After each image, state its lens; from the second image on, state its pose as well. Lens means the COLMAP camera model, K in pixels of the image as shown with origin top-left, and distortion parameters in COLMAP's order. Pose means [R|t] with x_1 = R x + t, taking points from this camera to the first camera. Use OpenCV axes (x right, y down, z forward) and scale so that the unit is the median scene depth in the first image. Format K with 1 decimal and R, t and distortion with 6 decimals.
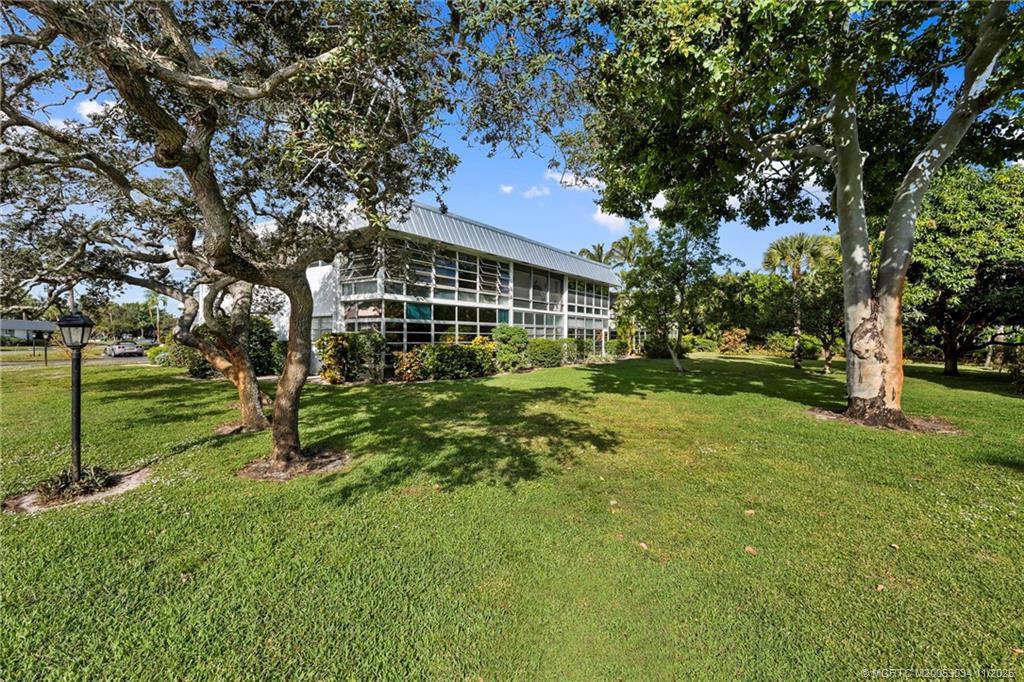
lens RADIAL K [[453.2, 0, 508.9], [0, 453.2, 337.7], [0, 0, 1]] dist [-0.004439, -0.000574]
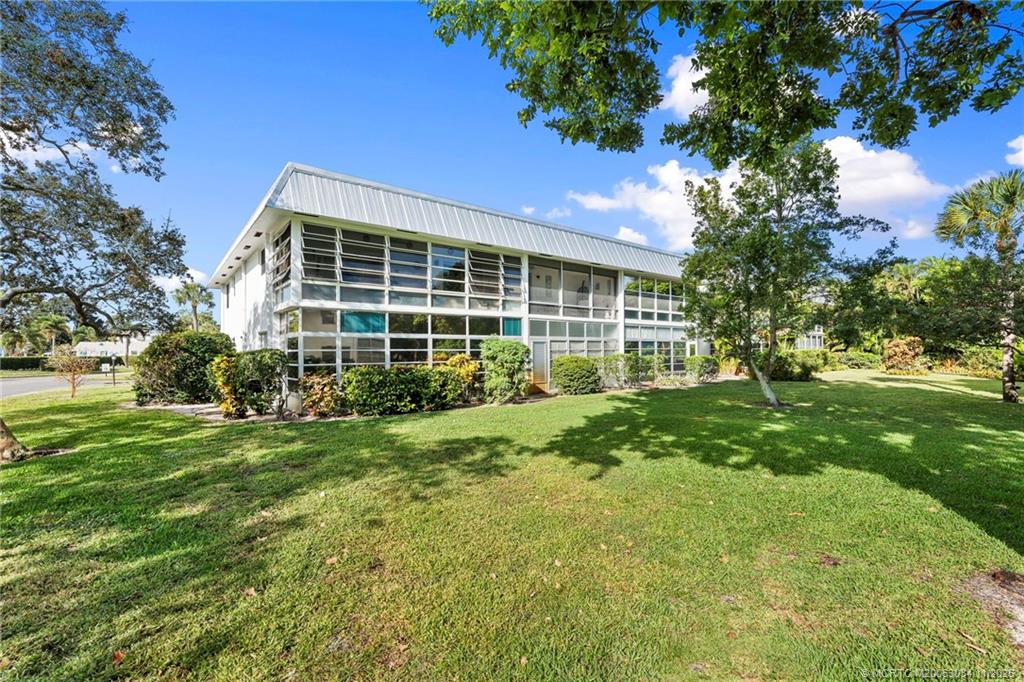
lens RADIAL K [[453.2, 0, 508.9], [0, 453.2, 337.7], [0, 0, 1]] dist [-0.004439, -0.000574]
pose [[0.958331, -0.024997, -0.284565, 0.201040], [0.014459, 0.999132, -0.039072, 0.000682], [0.285295, 0.033329, 0.957860, 0.281198]]
